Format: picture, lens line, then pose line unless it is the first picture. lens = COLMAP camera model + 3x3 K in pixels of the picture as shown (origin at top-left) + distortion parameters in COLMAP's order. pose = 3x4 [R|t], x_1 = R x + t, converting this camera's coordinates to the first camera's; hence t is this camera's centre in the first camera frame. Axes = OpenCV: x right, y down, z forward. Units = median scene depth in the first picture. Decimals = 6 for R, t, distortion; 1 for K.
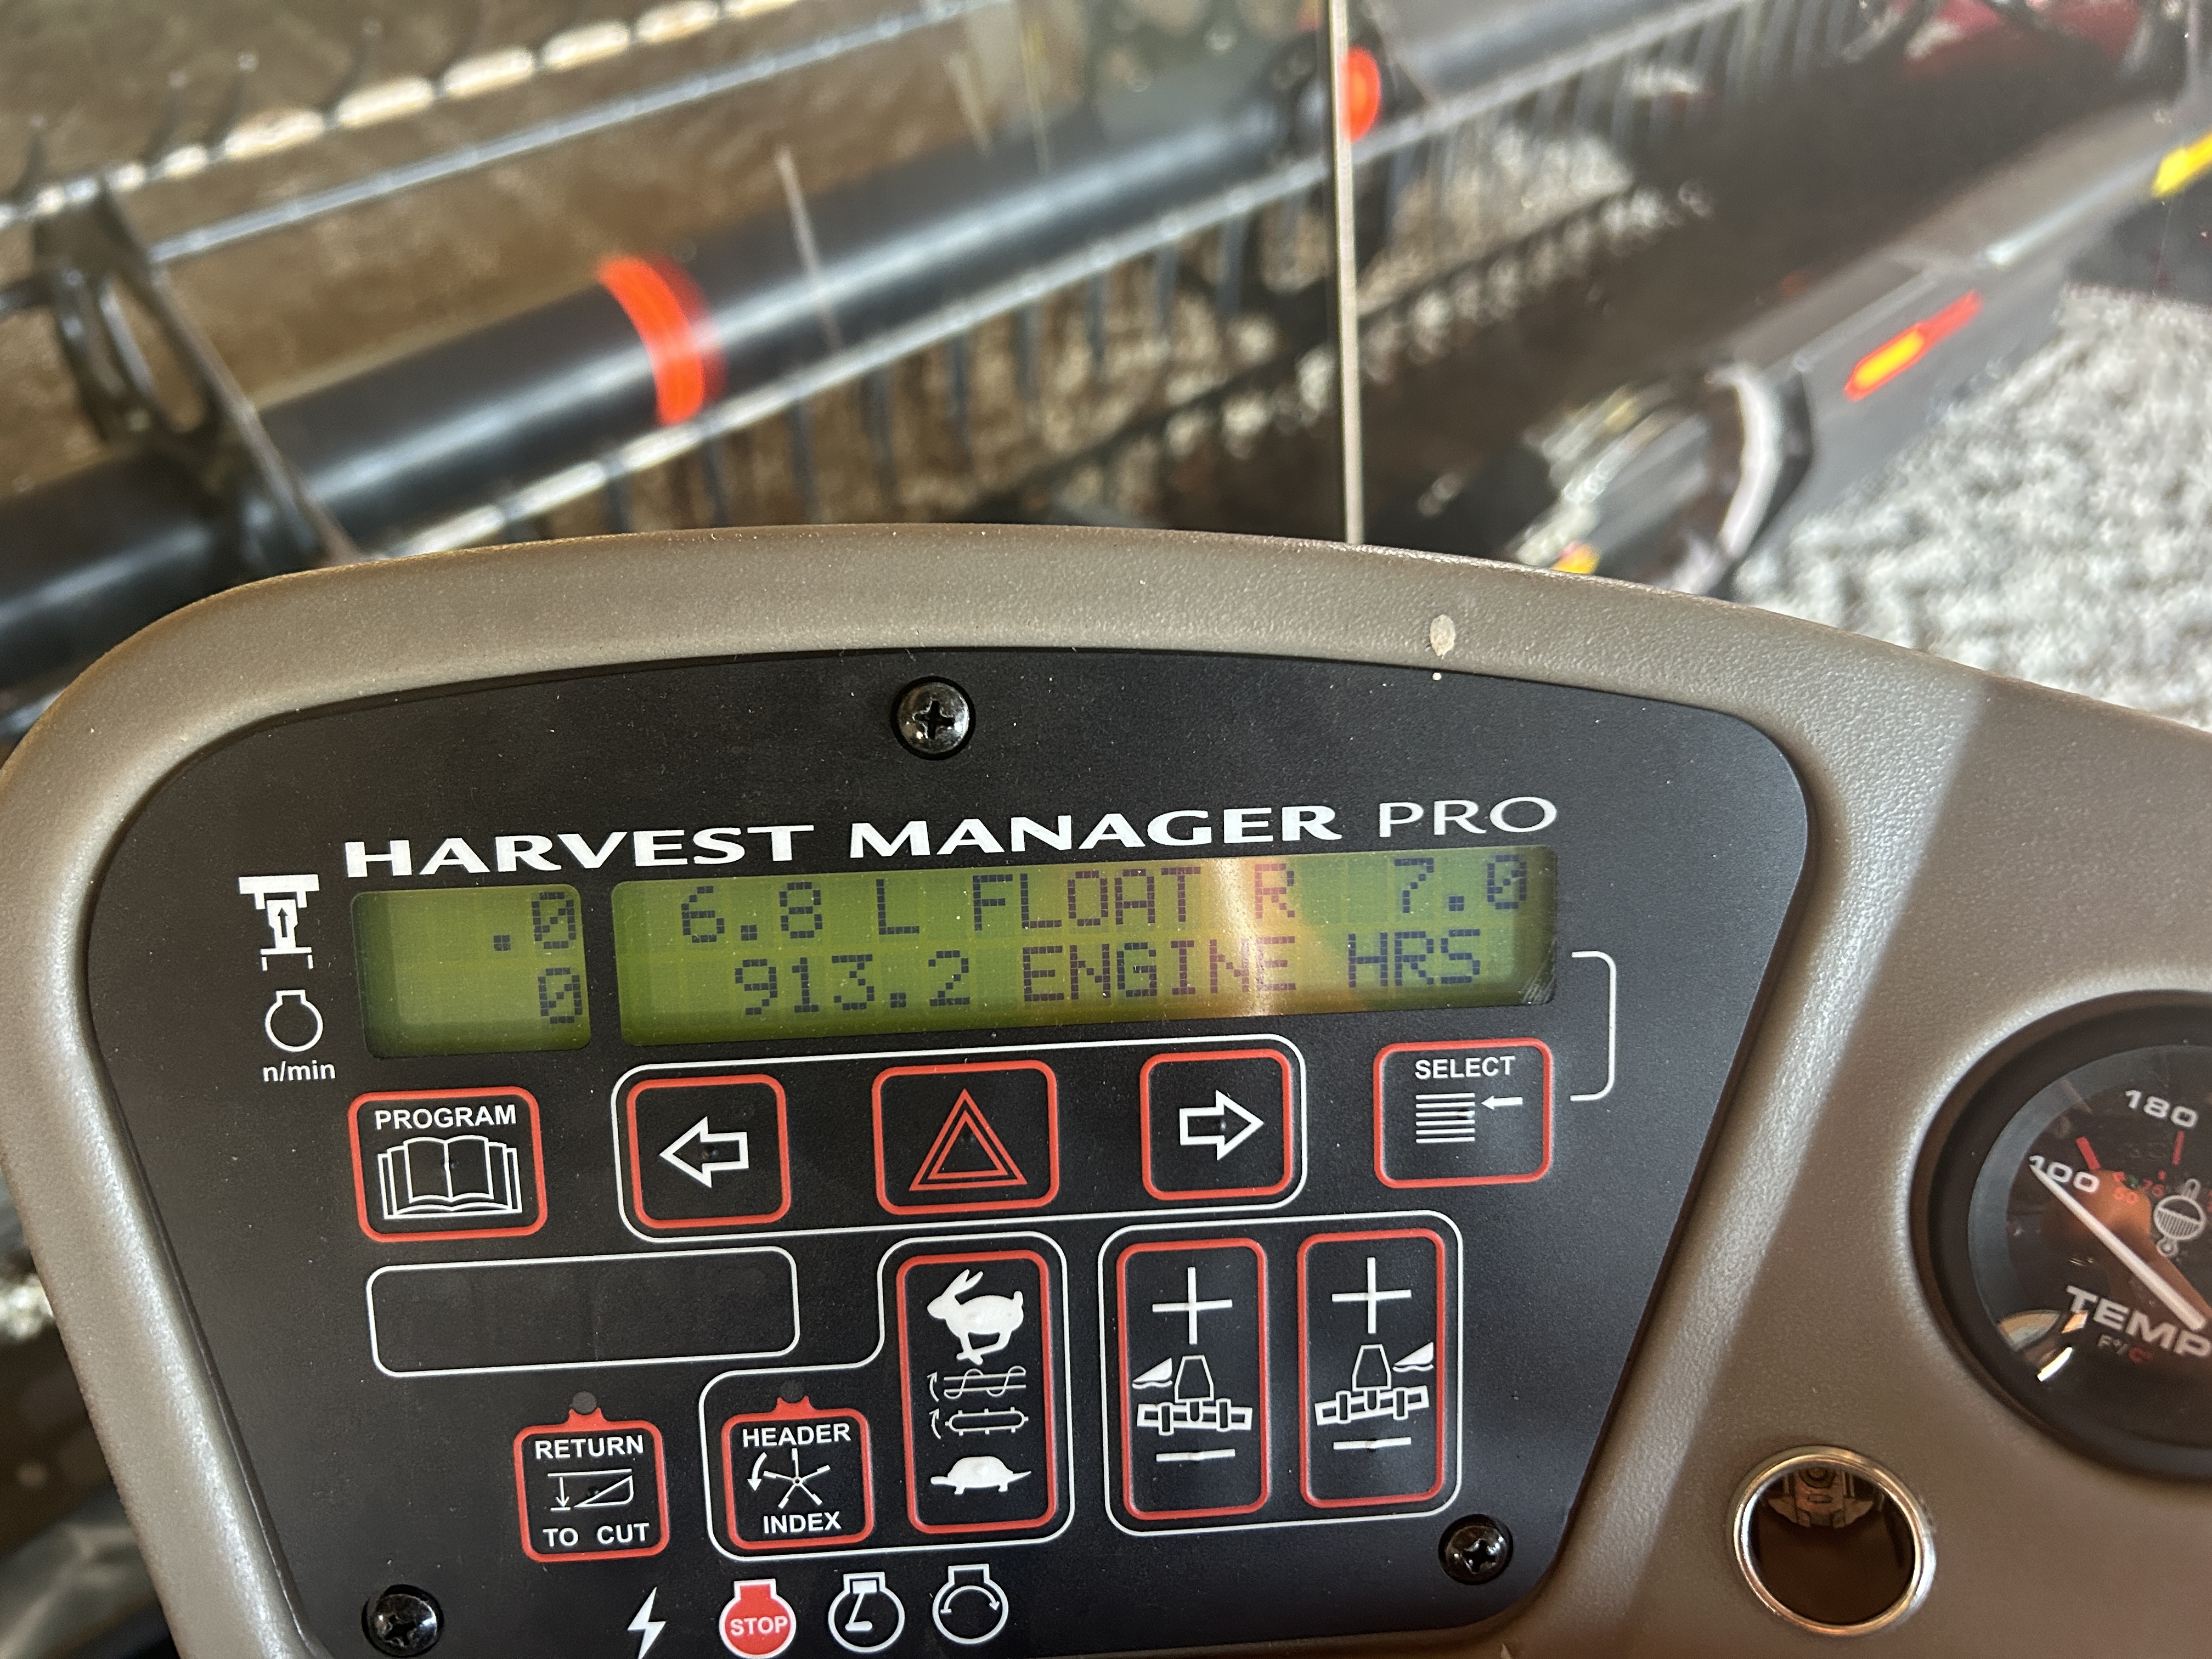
lens RADIAL K [[1662.8, 0, 1096.9], [0, 1662.8, 827.2], [0, 0, 1]] dist [0.039323, -0.052857]
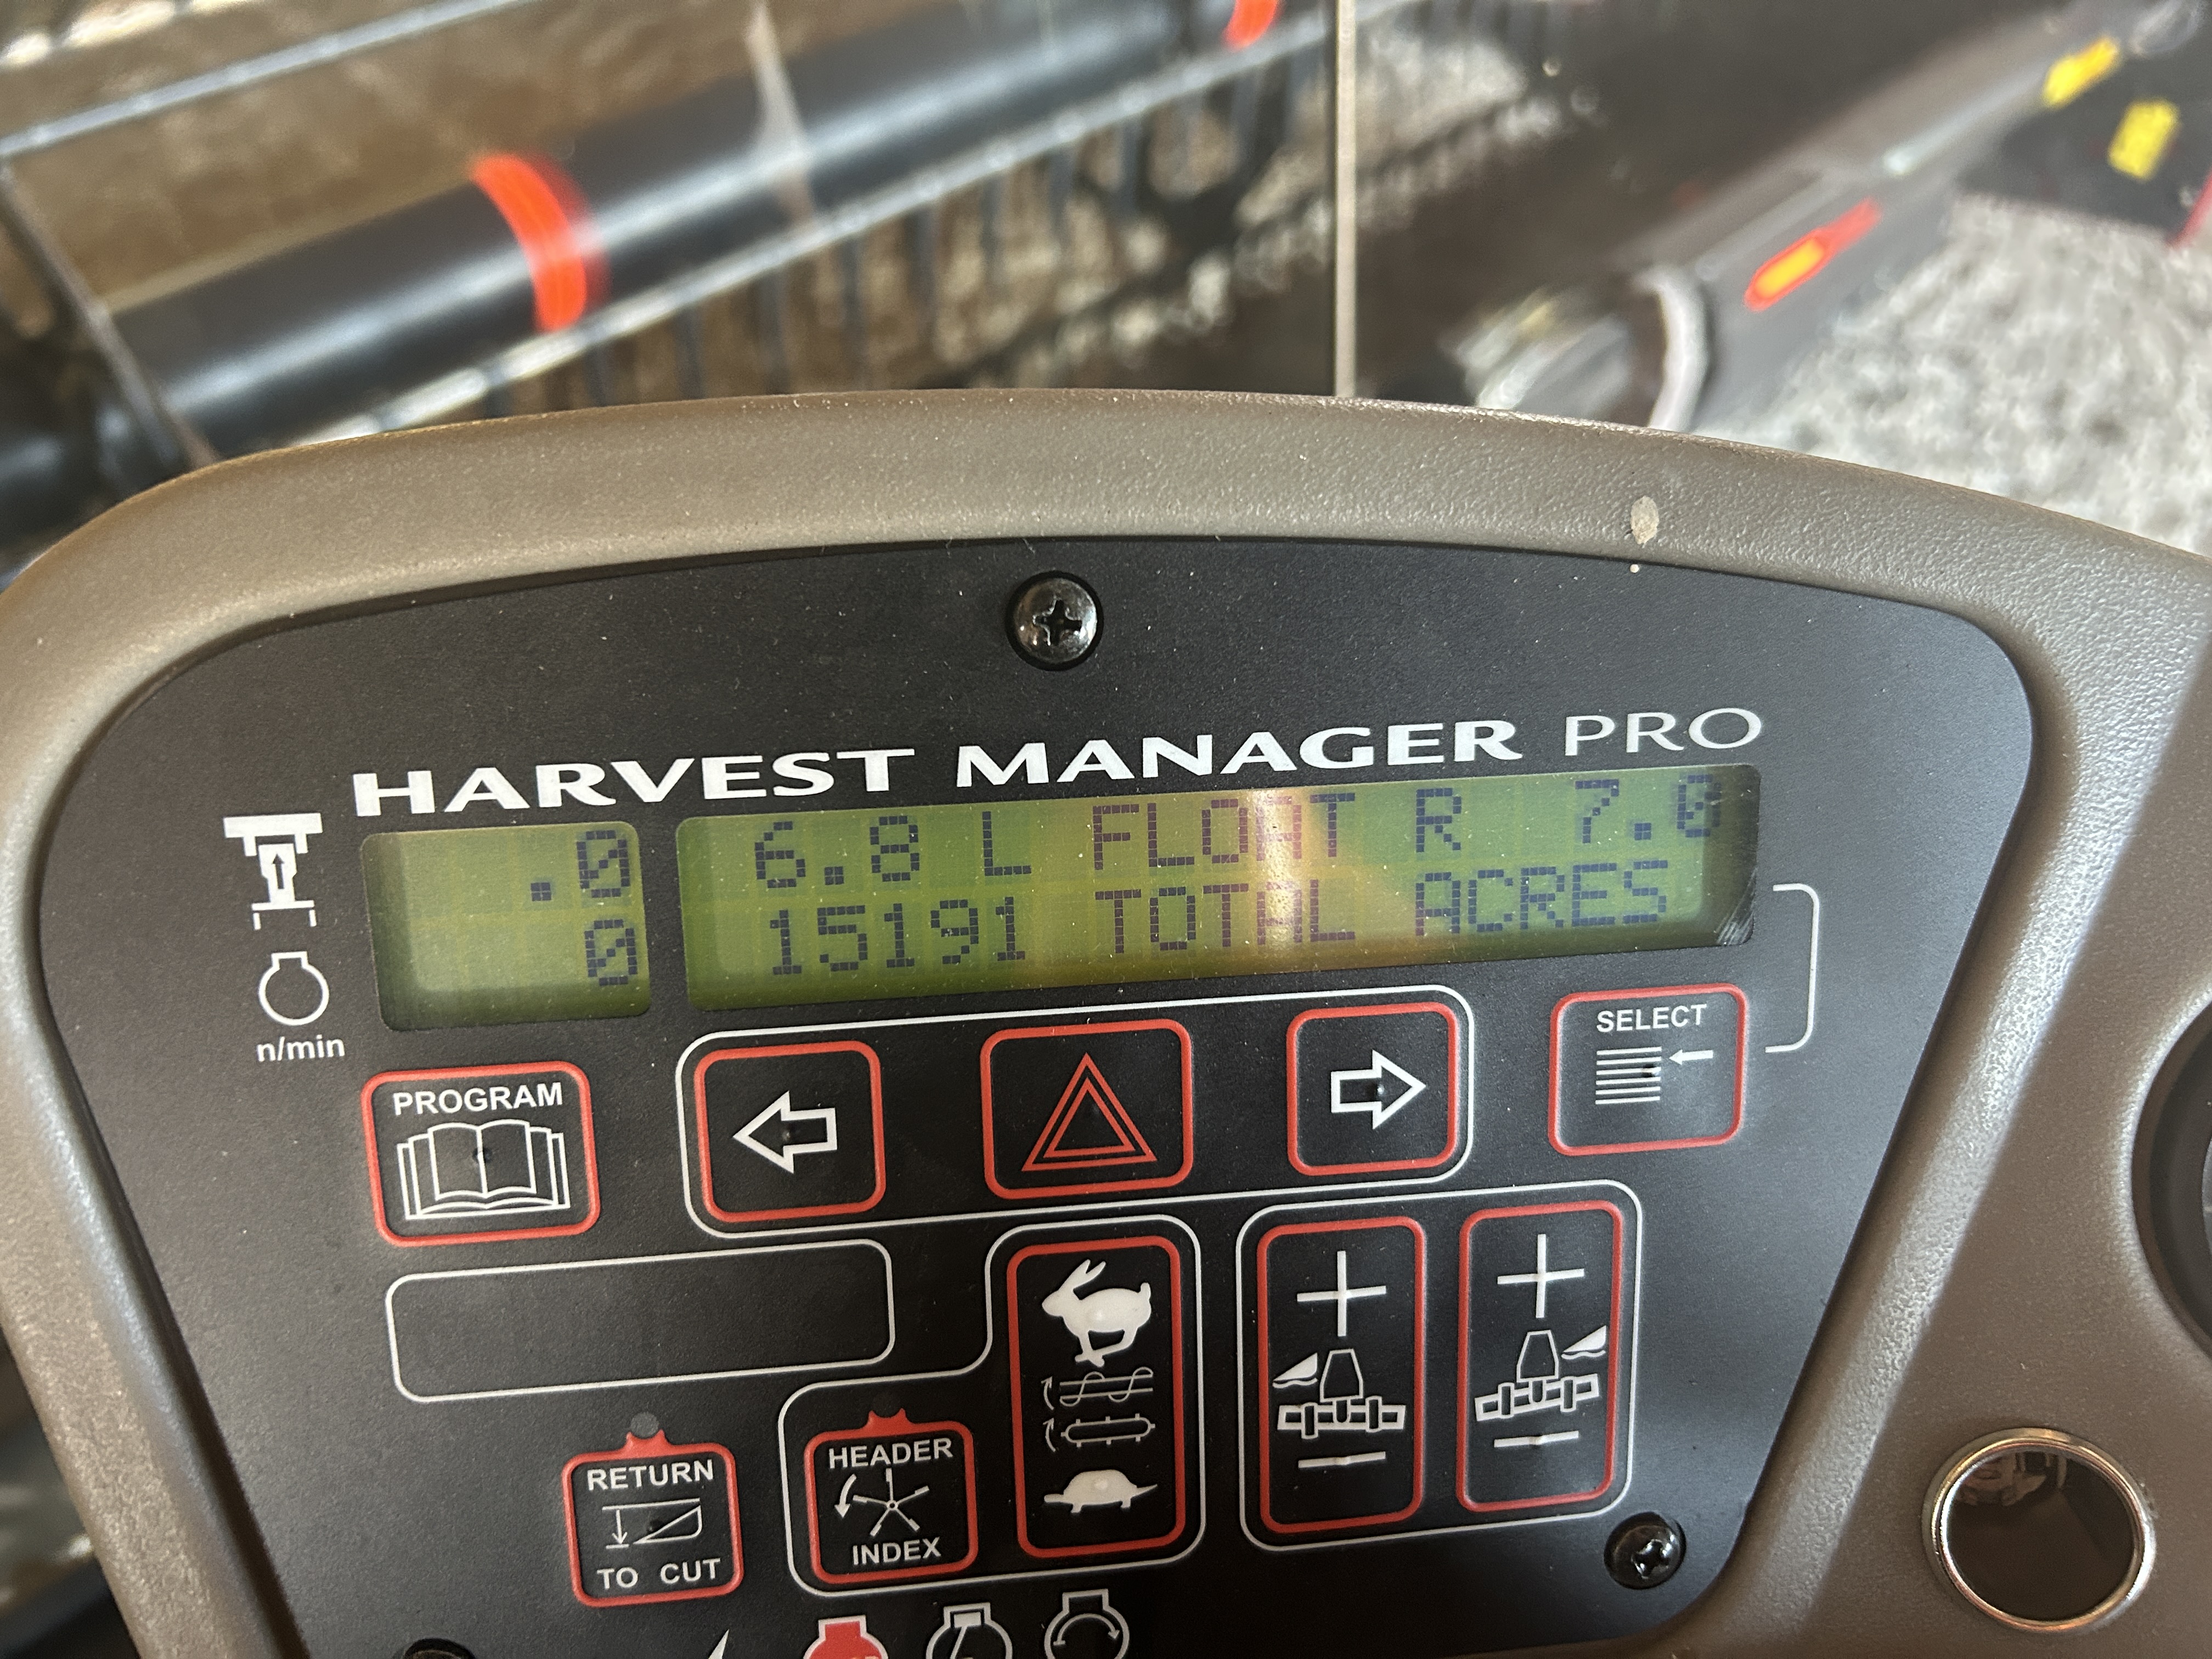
lens RADIAL K [[1662.8, 0, 1066.7], [0, 1662.8, 804.2], [0, 0, 1]] dist [0.039323, -0.052857]
pose [[0.998621, -0.010925, 0.051353, -0.128949], [0.009051, 0.999289, 0.036588, -0.003023], [-0.051717, -0.036072, 0.998010, 0.142600]]
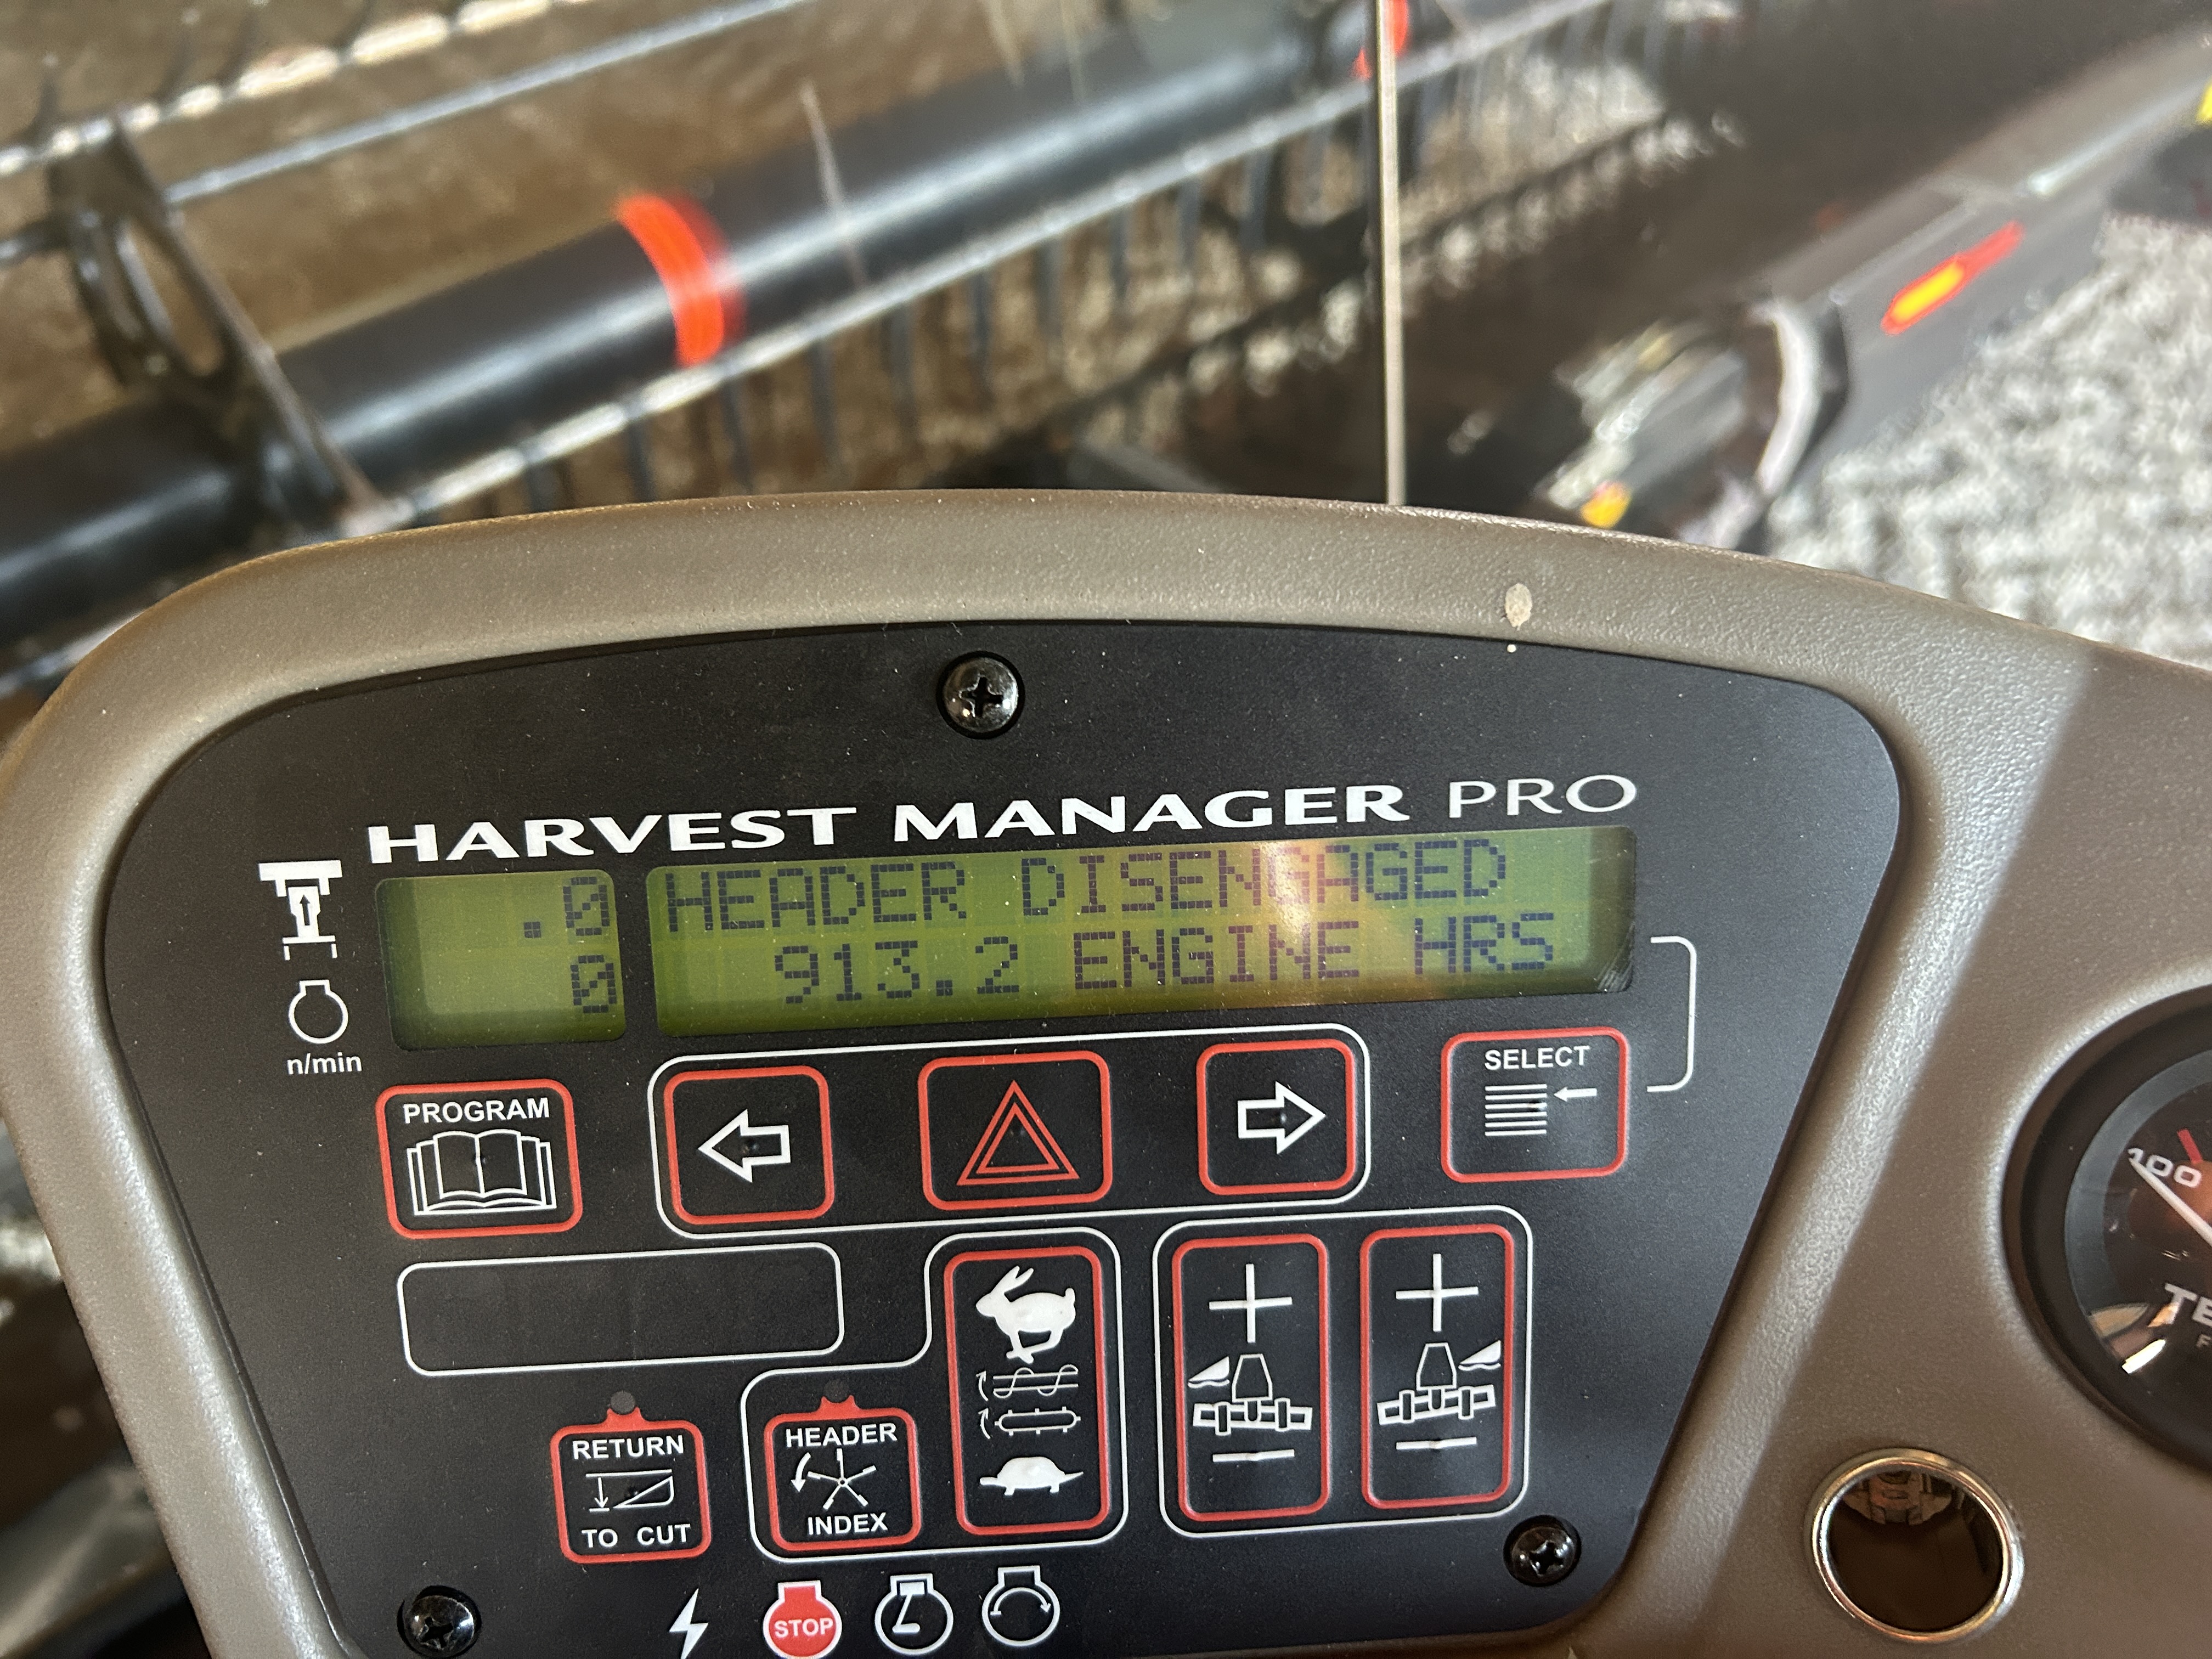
lens RADIAL K [[1662.8, 0, 1098.3], [0, 1662.8, 816.2], [0, 0, 1]] dist [0.039323, -0.052857]
pose [[0.999929, -0.001607, -0.011805, -0.018824], [0.001951, 0.999572, 0.029188, -0.022444], [0.011753, -0.029209, 0.999504, 0.044642]]
